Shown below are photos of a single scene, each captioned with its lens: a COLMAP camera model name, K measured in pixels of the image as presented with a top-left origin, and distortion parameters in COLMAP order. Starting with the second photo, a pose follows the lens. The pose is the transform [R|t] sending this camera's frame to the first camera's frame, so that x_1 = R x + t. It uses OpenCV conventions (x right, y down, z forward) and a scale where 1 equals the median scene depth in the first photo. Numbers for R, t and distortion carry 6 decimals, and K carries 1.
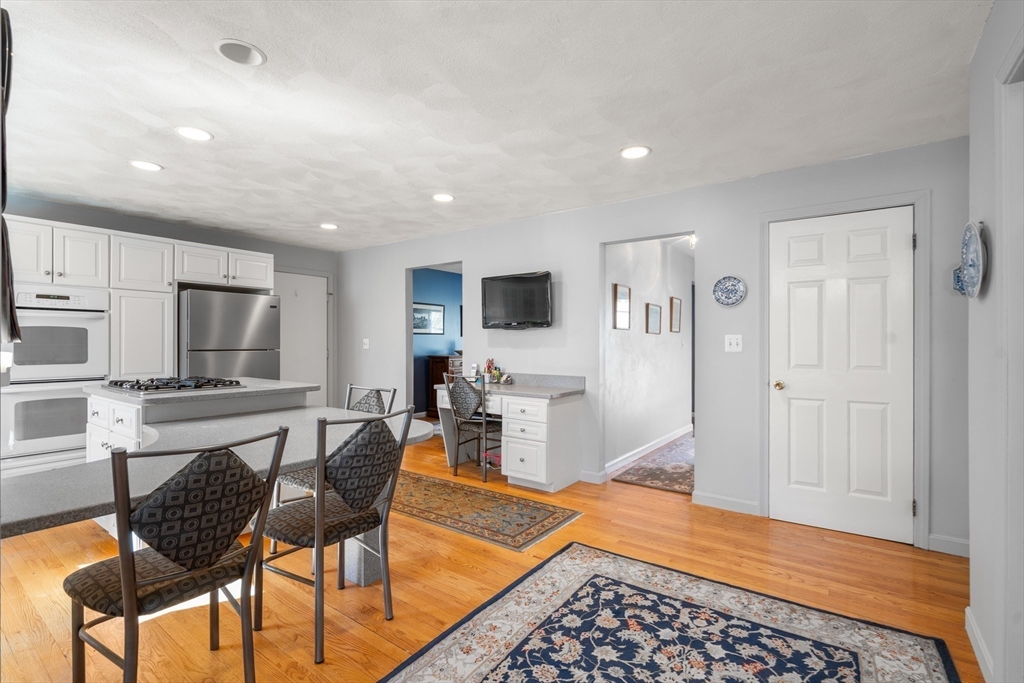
lens RADIAL K [[468.6, 0, 508.7], [0, 468.6, 344.1], [0, 0, 1]] dist [-0.007166, 0.000716]
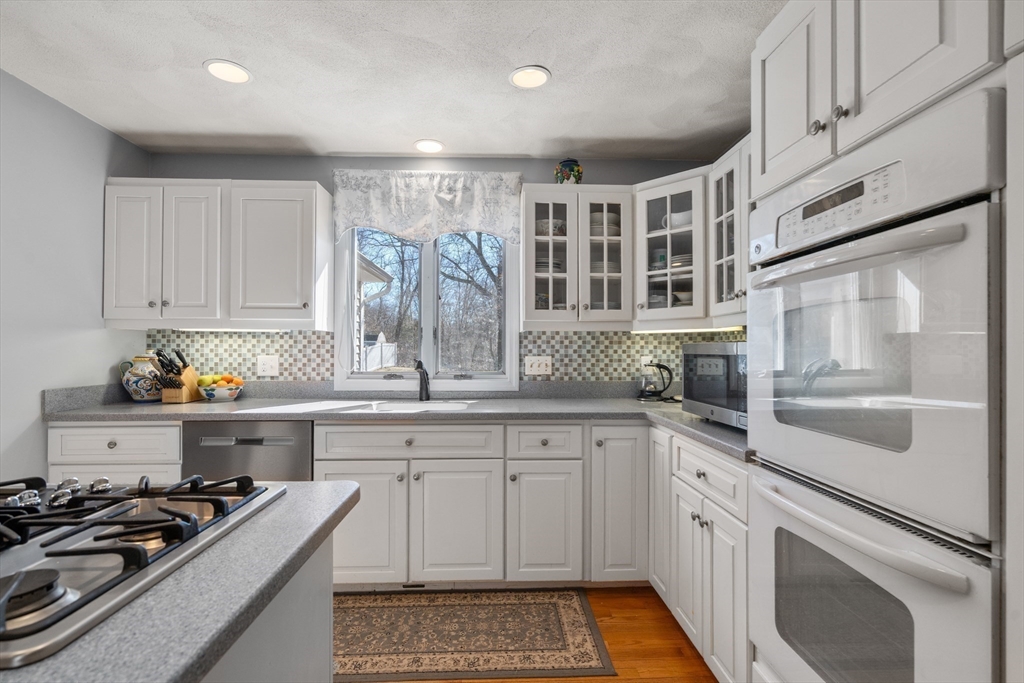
lens RADIAL K [[468.6, 0, 519.1], [0, 468.6, 345.3], [0, 0, 1]] dist [-0.007166, 0.000716]
pose [[-0.779485, -0.011219, -0.626320, -0.617585], [-0.006782, 0.999932, -0.009472, -0.007173], [0.626384, -0.003136, -0.779508, 1.055488]]
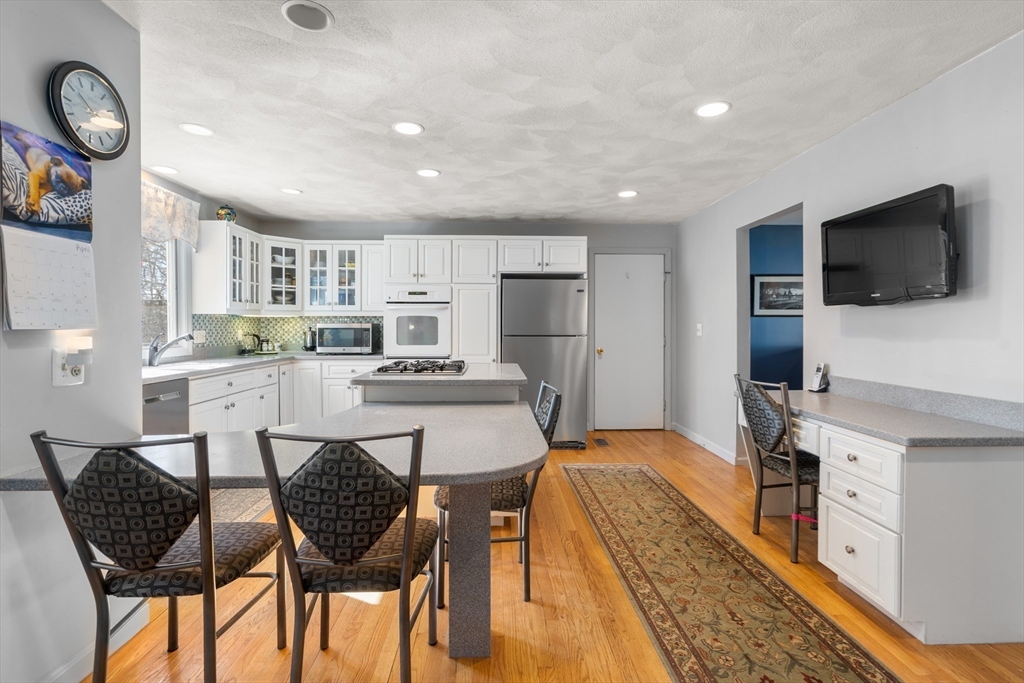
lens RADIAL K [[468.6, 0, 512.6], [0, 468.6, 328.3], [0, 0, 1]] dist [-0.007166, 0.000716]
pose [[0.623206, 0.000676, -0.782058, 0.203919], [-0.001738, 0.999998, -0.000520, -0.002890], [0.782056, 0.001683, 0.623206, 0.373850]]
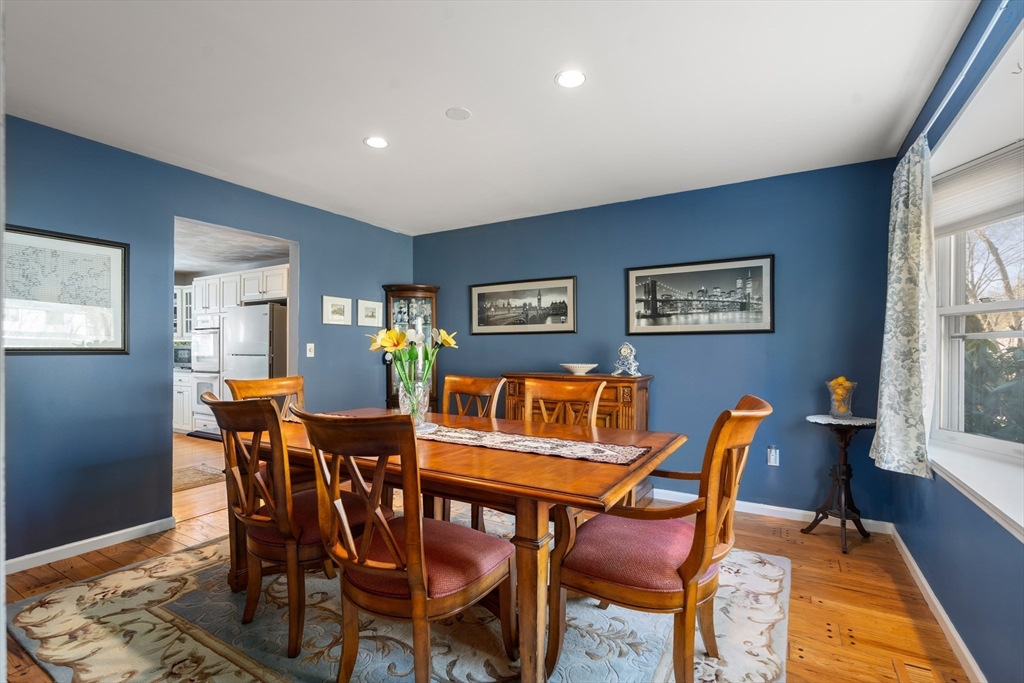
lens RADIAL K [[468.6, 0, 512.1], [0, 468.6, 348.1], [0, 0, 1]] dist [-0.007166, 0.000716]
pose [[0.090590, -0.006212, -0.995869, 0.775609], [-0.003740, 0.999971, -0.006578, 0.001362], [0.995881, 0.004320, 0.090564, 1.870617]]
